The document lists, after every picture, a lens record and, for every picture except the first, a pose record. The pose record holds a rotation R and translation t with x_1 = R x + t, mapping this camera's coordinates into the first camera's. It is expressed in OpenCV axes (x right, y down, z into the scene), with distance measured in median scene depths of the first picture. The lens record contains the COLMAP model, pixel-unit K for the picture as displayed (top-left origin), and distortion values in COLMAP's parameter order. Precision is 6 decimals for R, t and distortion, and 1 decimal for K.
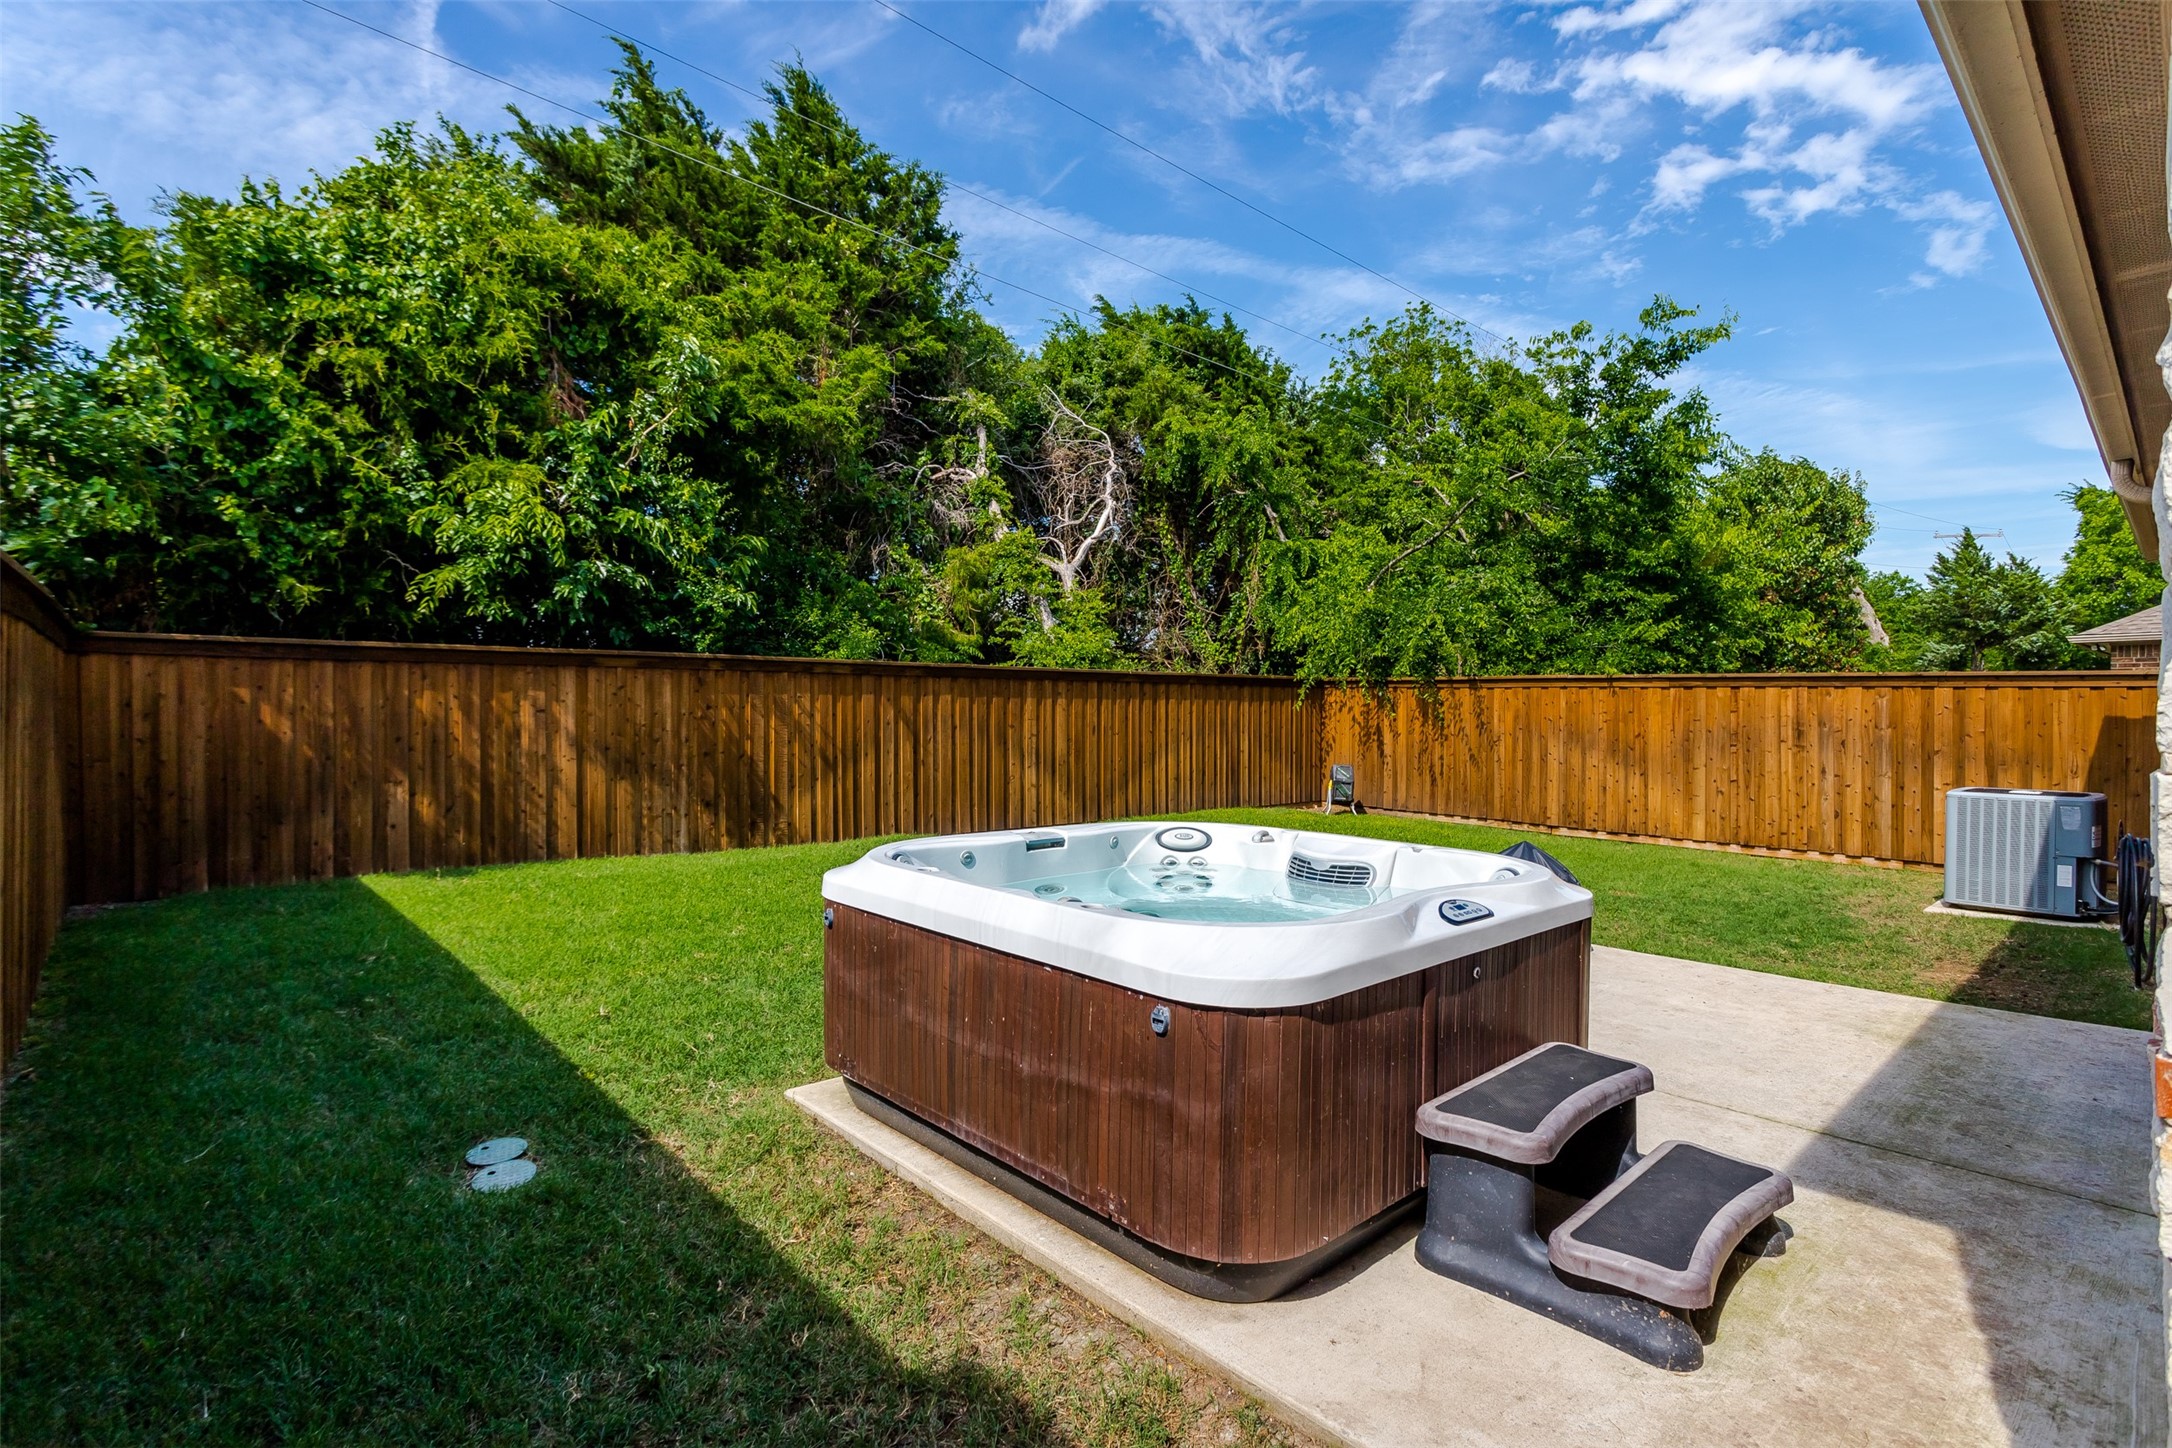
lens RADIAL K [[1052.8, 0, 1081.4], [0, 1052.8, 707.2], [0, 0, 1]] dist [0.001271, 0.002790]
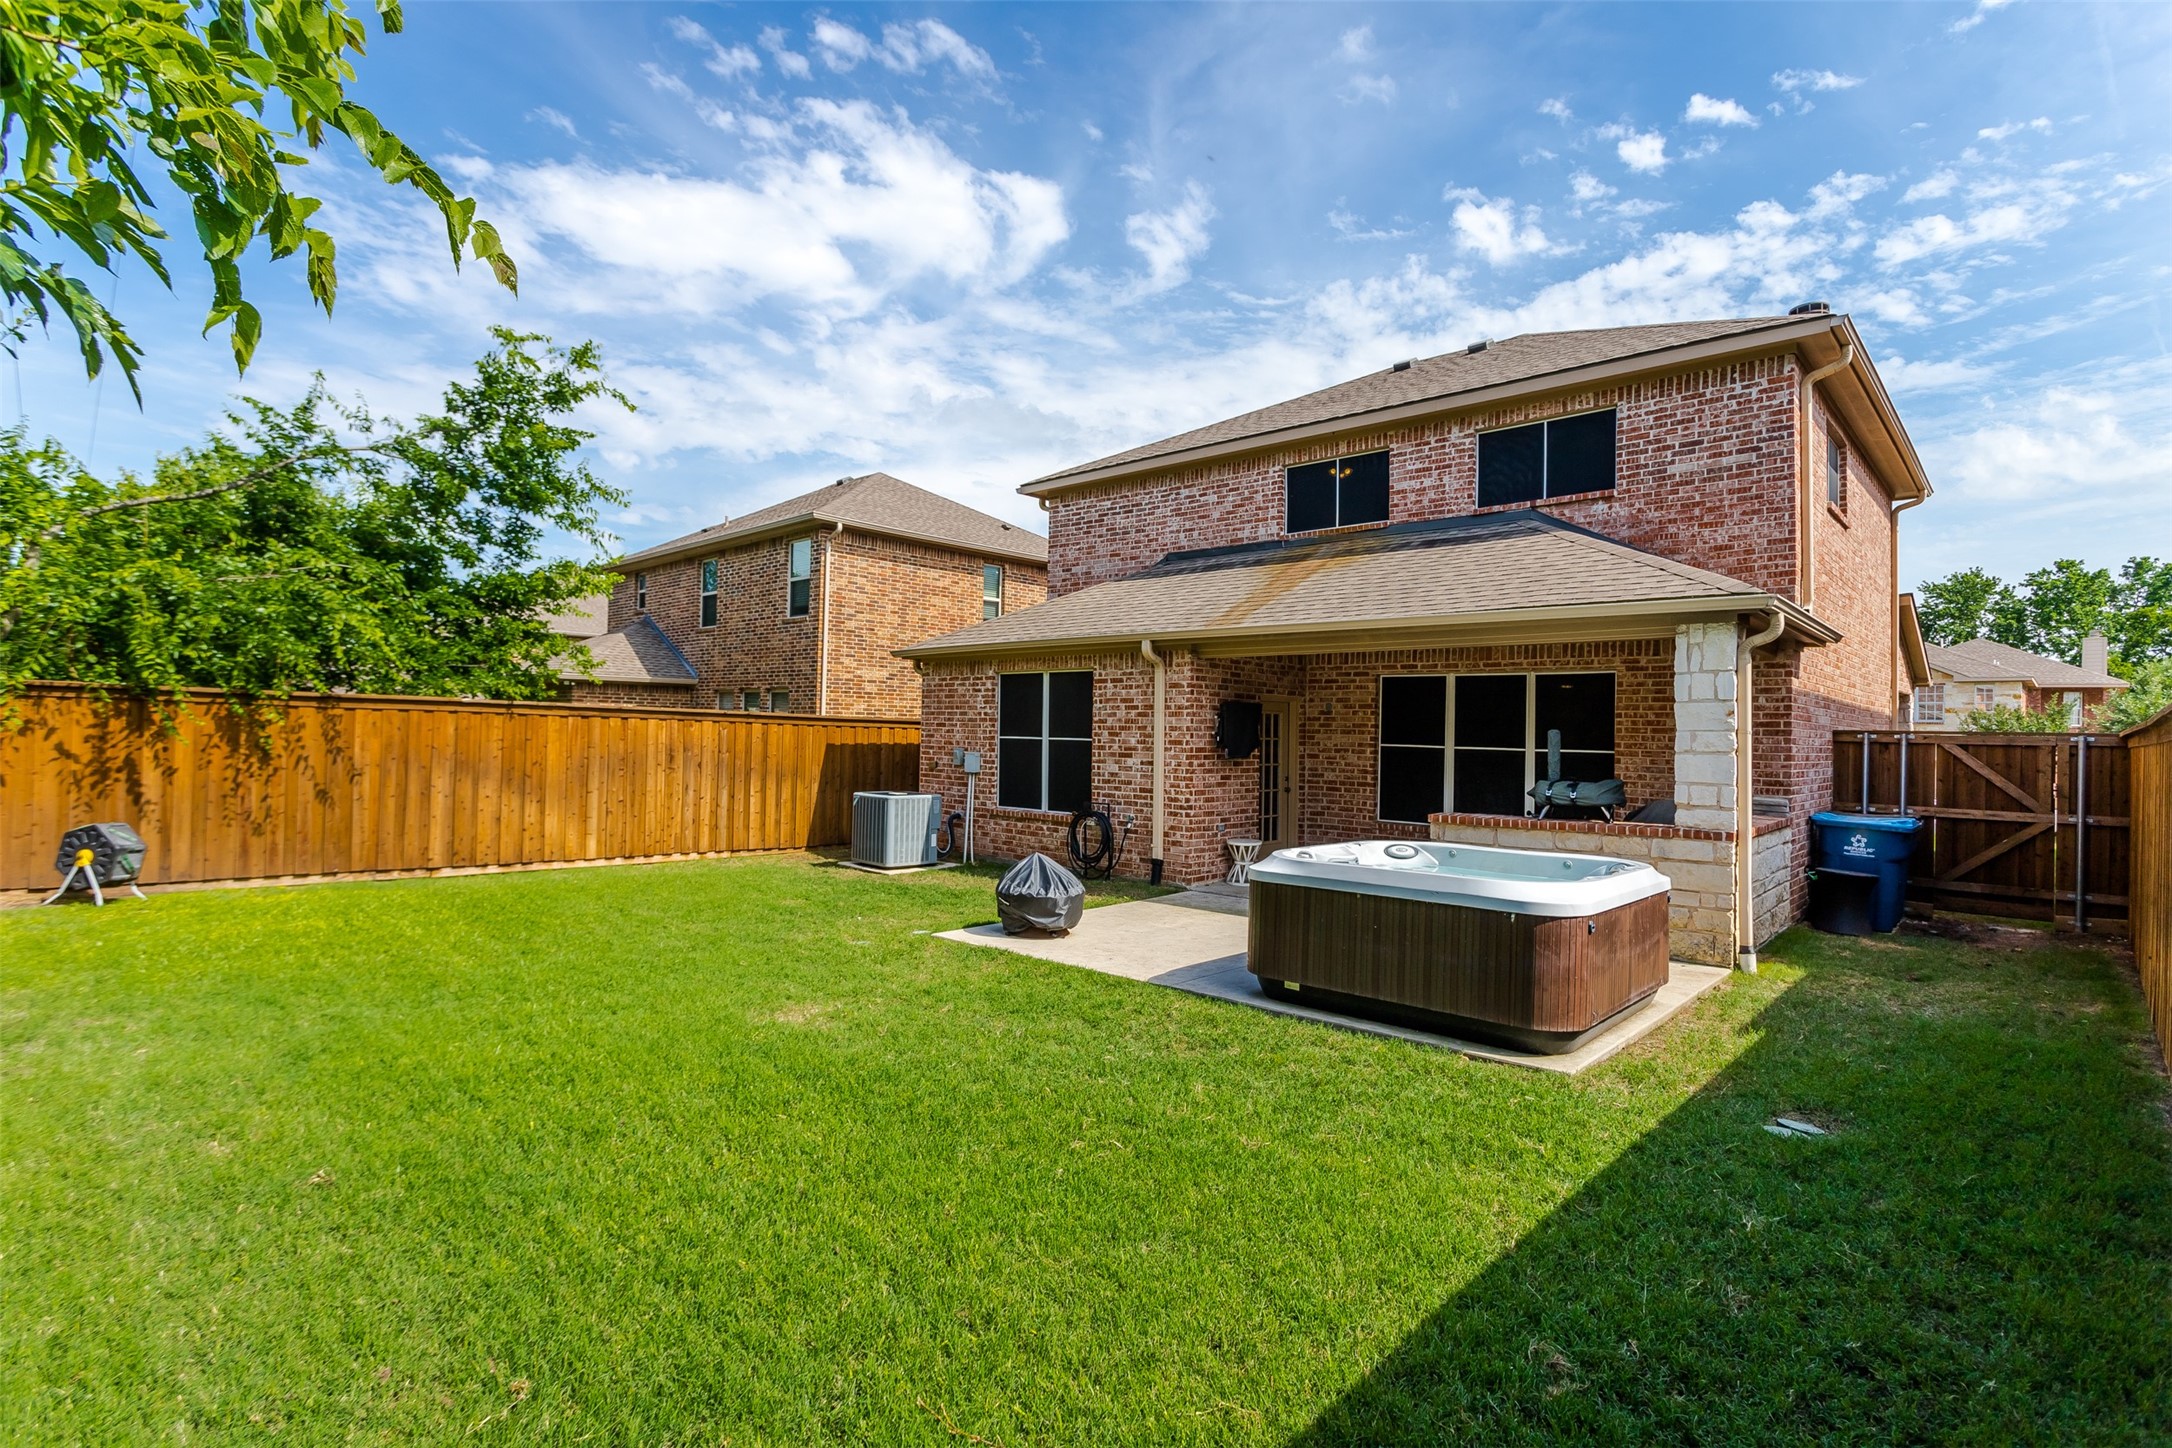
lens RADIAL K [[1052.8, 0, 1083.0], [0, 1052.8, 713.5], [0, 0, 1]] dist [0.001271, 0.002790]
pose [[-0.083033, 0.010941, 0.996487, -0.684498], [-0.024685, 0.999610, -0.013032, -0.026722], [-0.996241, -0.025681, -0.082730, 0.758702]]
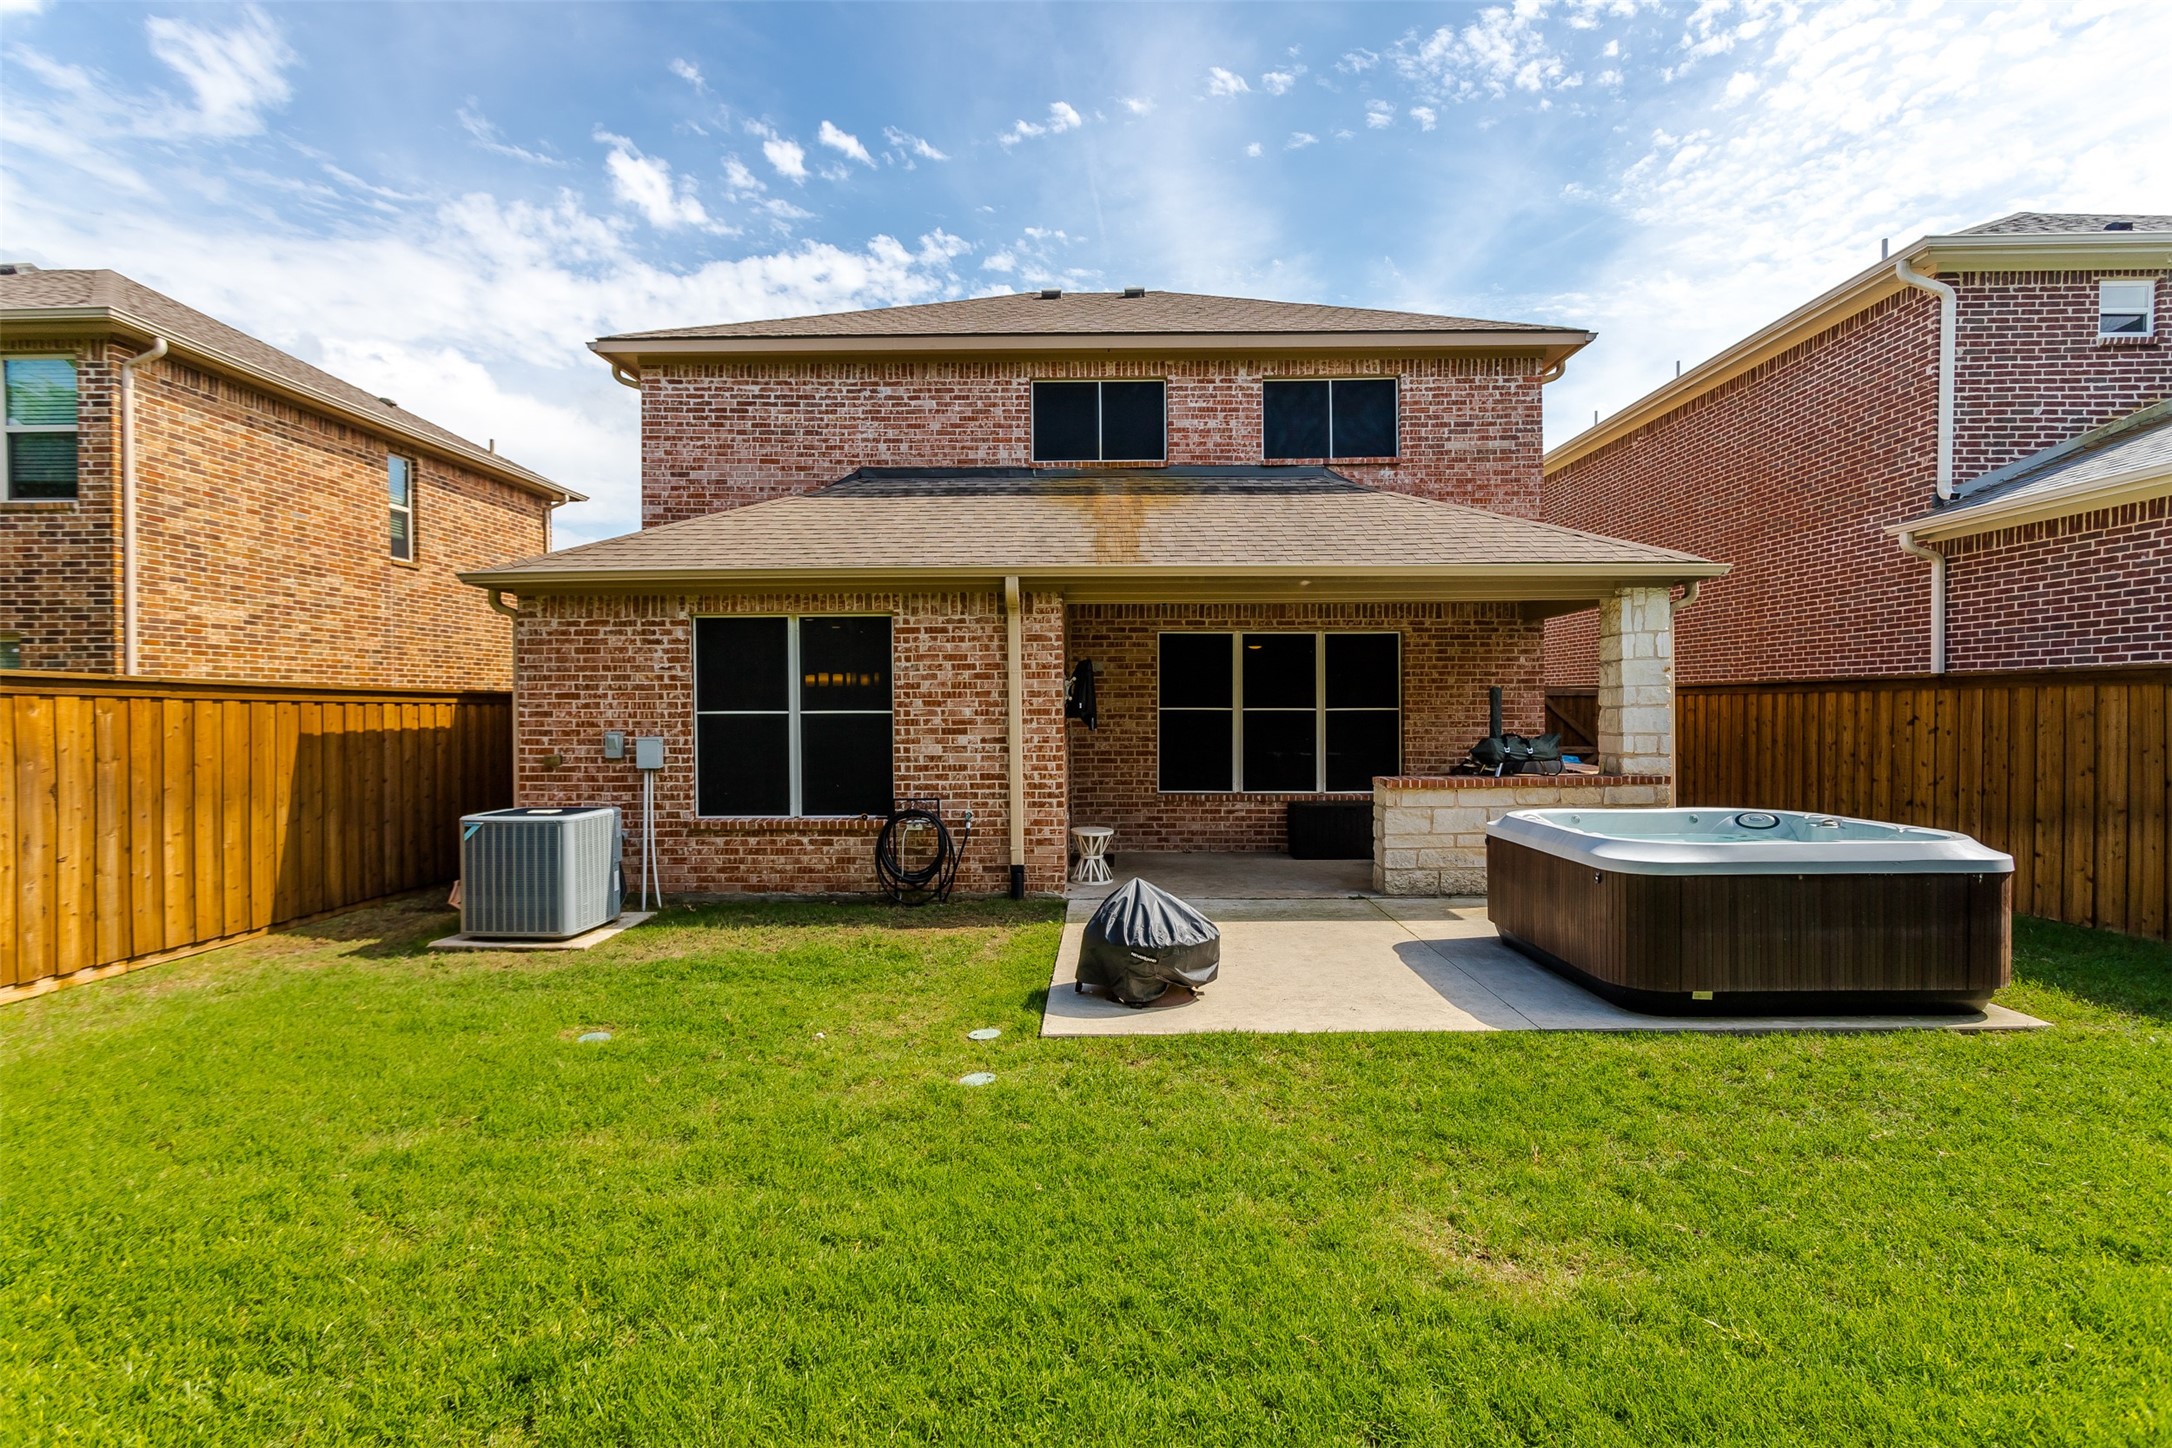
lens RADIAL K [[1052.8, 0, 1118.2], [0, 1052.8, 711.4], [0, 0, 1]] dist [0.001271, 0.002790]
pose [[-0.733720, -0.006016, 0.679425, -0.149591], [-0.001898, 0.999975, 0.006804, -0.018397], [-0.679449, 0.003703, -0.733714, 1.209168]]
